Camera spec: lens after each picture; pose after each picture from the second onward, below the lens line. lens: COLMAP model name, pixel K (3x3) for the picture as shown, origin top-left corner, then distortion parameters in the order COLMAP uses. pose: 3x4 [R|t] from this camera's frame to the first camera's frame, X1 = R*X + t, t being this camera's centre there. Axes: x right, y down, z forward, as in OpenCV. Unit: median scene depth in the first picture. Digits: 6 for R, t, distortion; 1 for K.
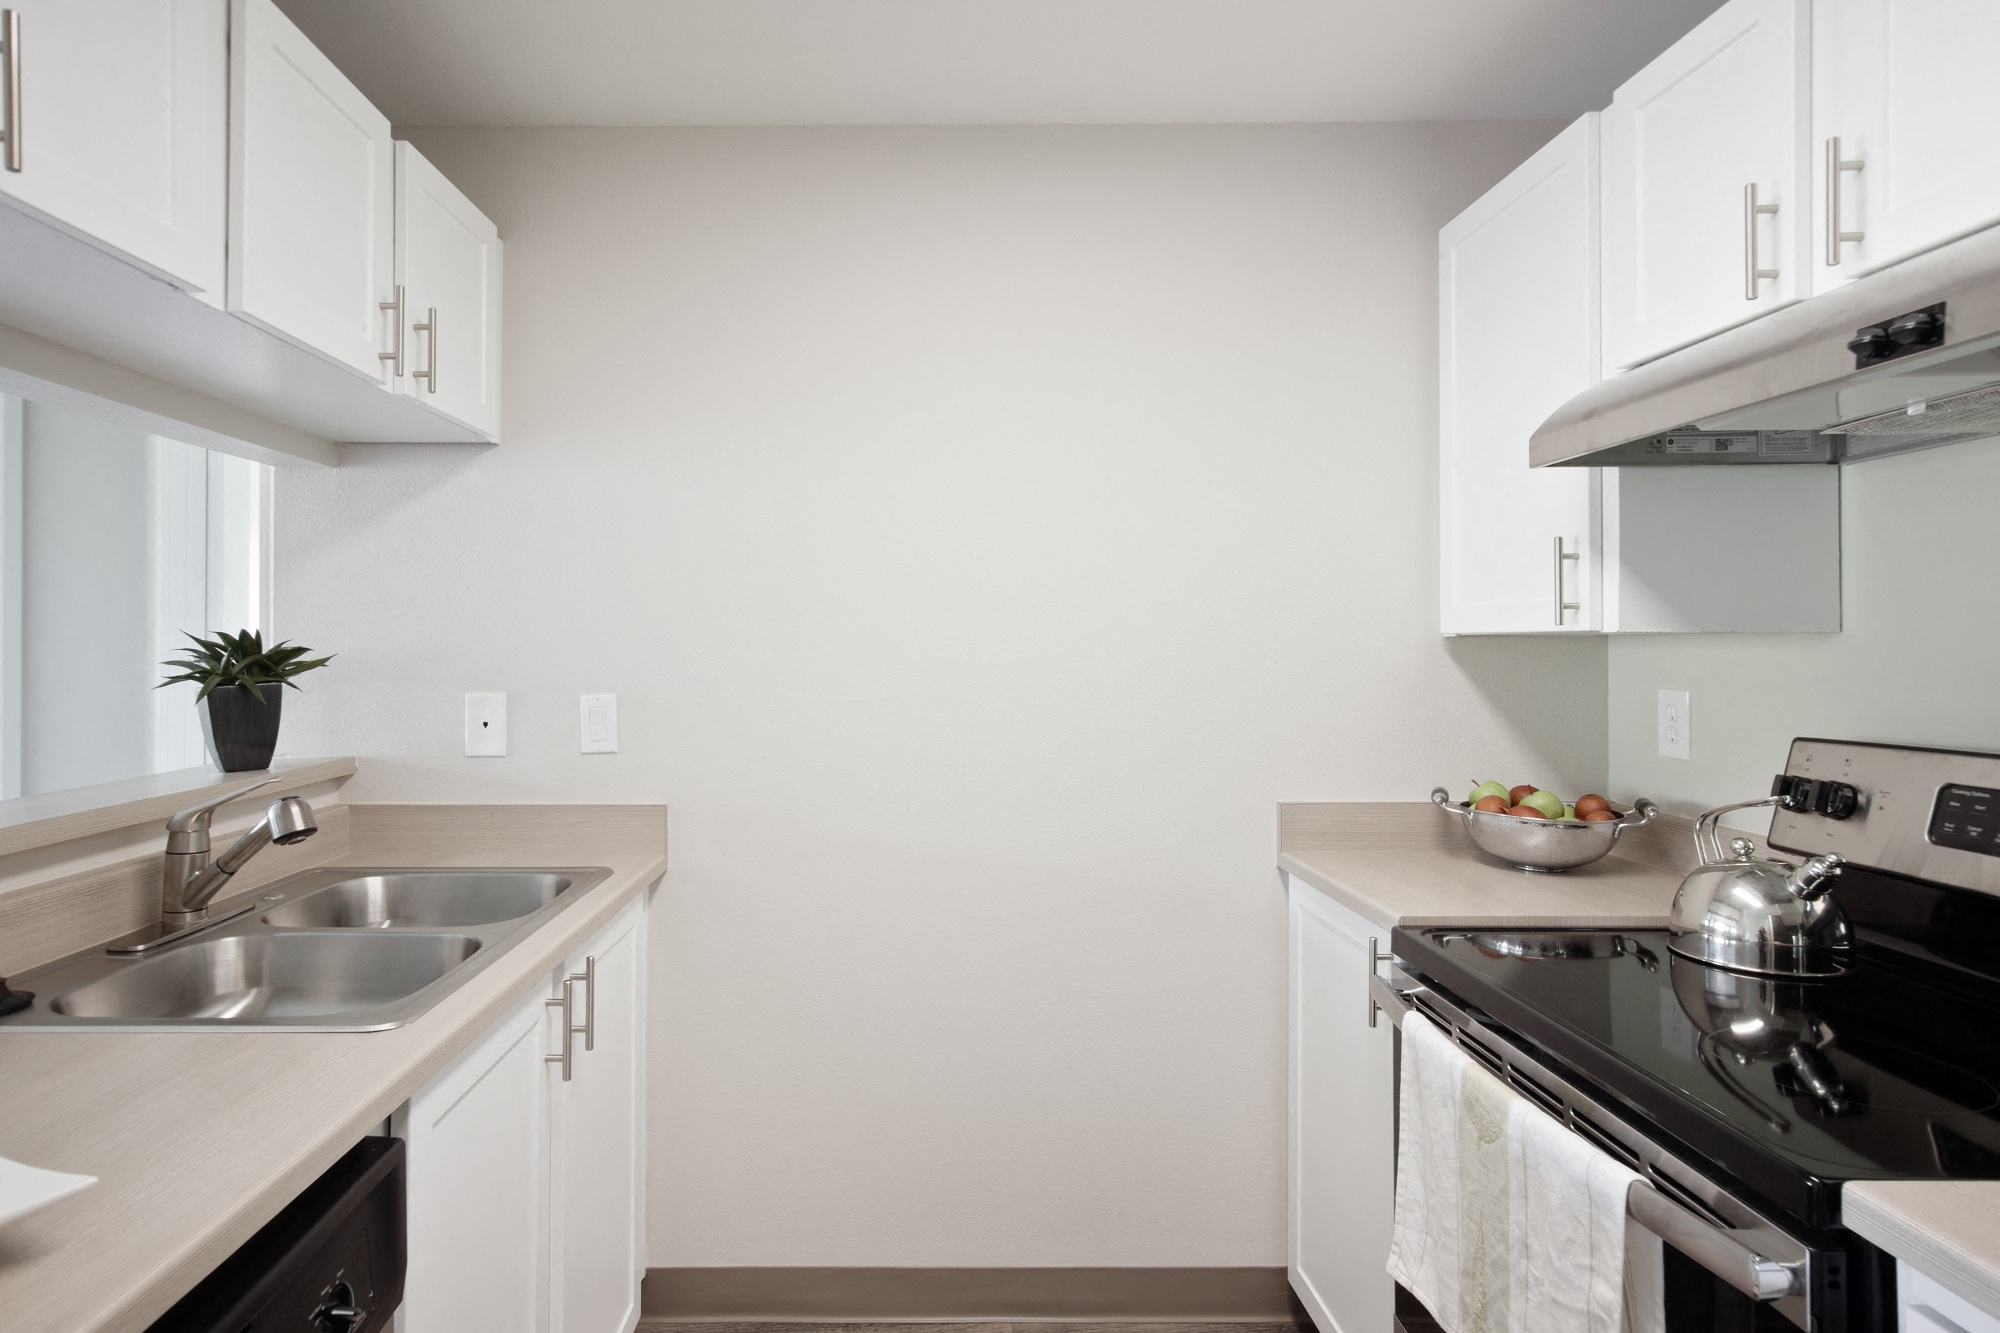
lens RADIAL K [[1072.1, 0, 993.3], [0, 1072.1, 634.0], [0, 0, 1]] dist [0.002206, 0.001679]
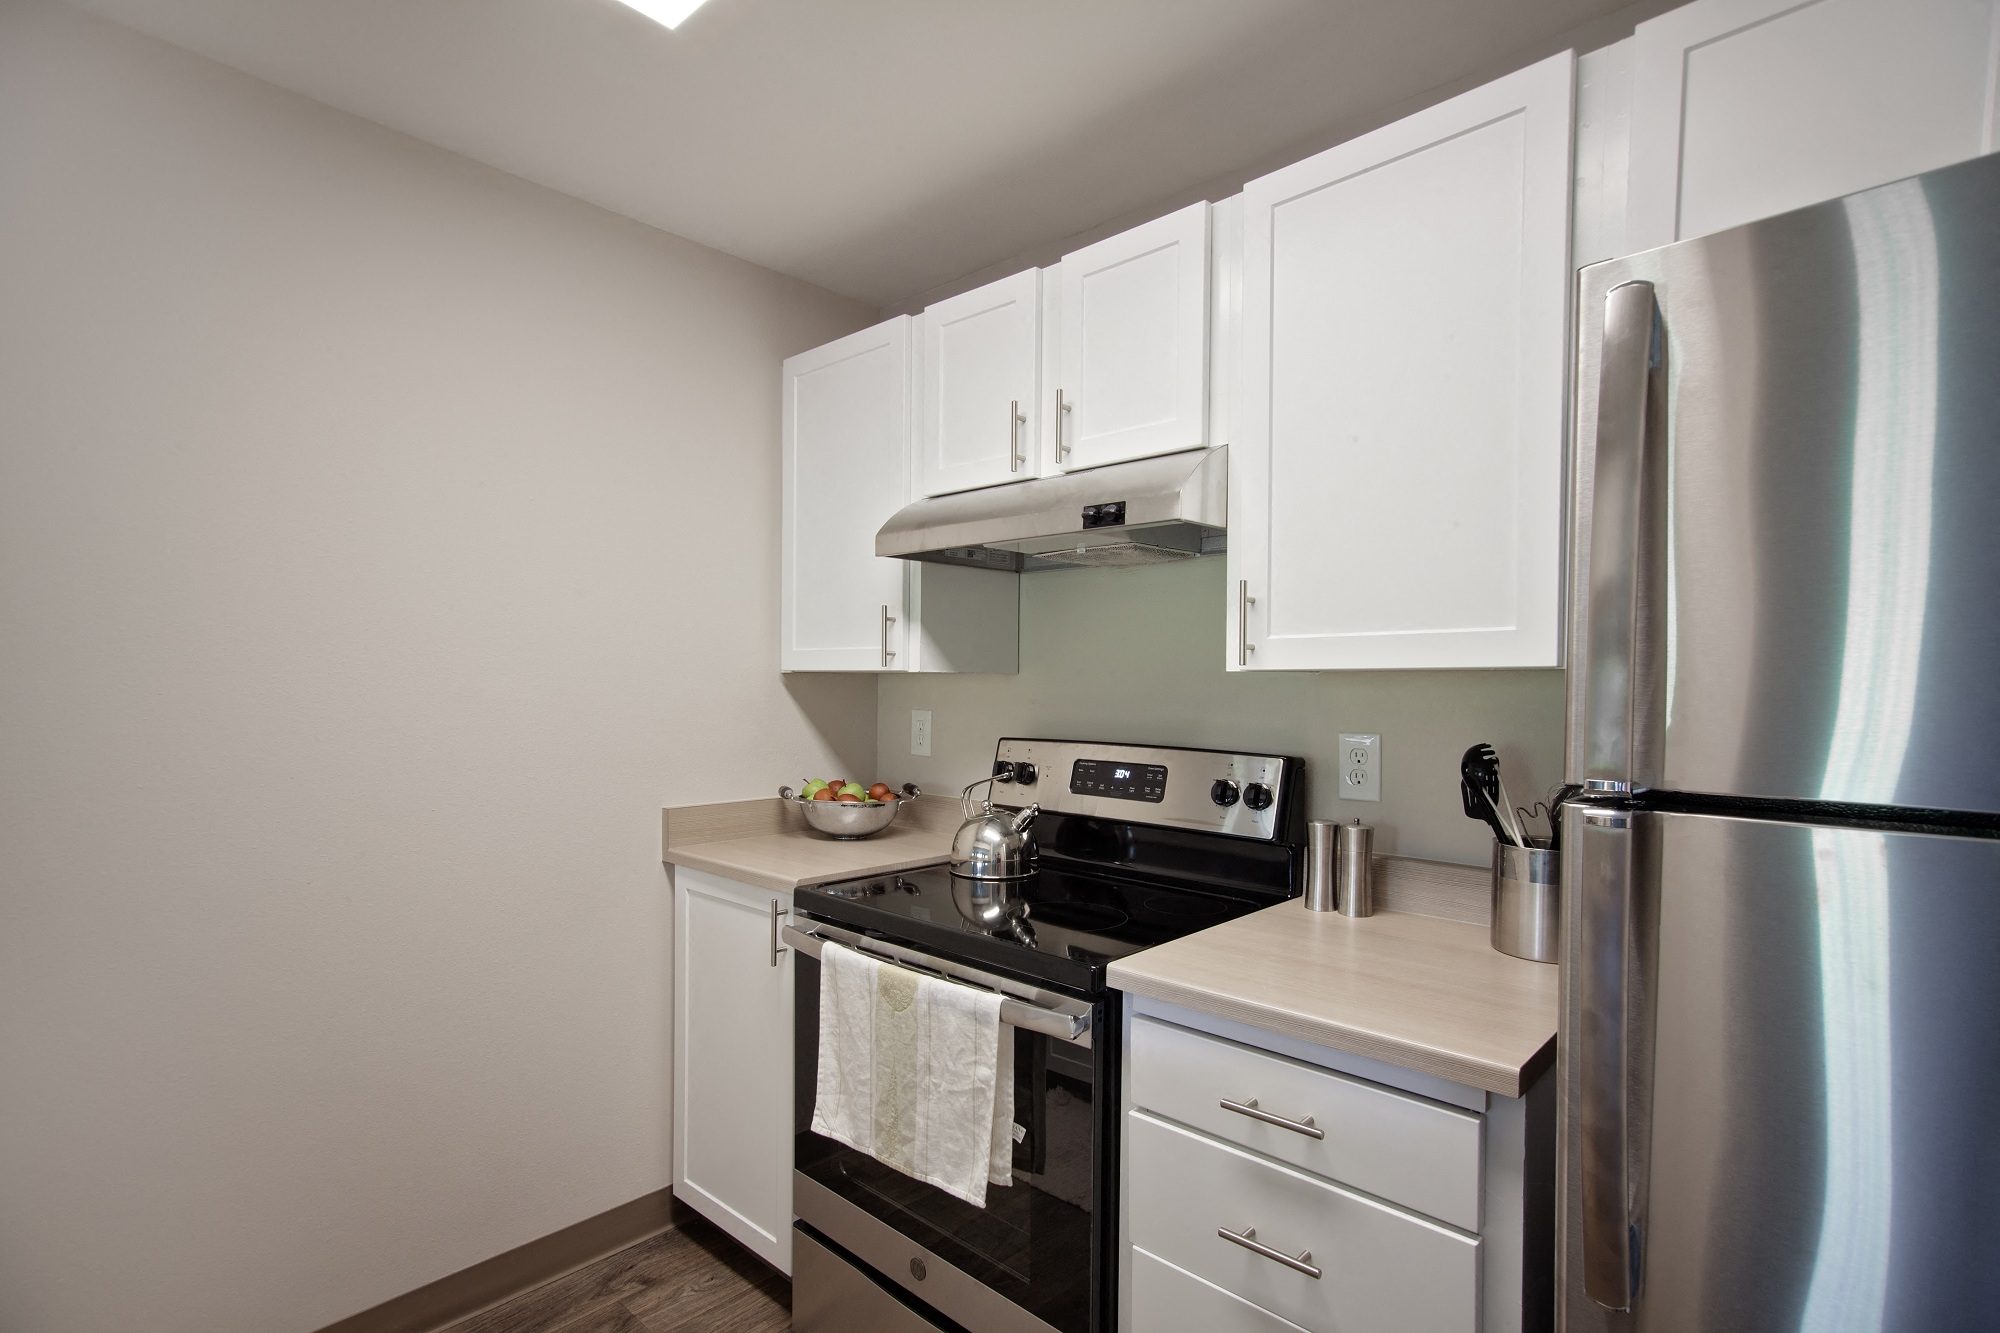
lens RADIAL K [[962.6, 0, 998.1], [0, 962.6, 700.4], [0, 0, 1]] dist [-0.000569, -0.000003]
pose [[0.696608, -0.006265, 0.717424, -0.305097], [-0.019164, 0.999443, 0.027336, -0.000817], [-0.717196, -0.032791, 0.696100, -0.018537]]
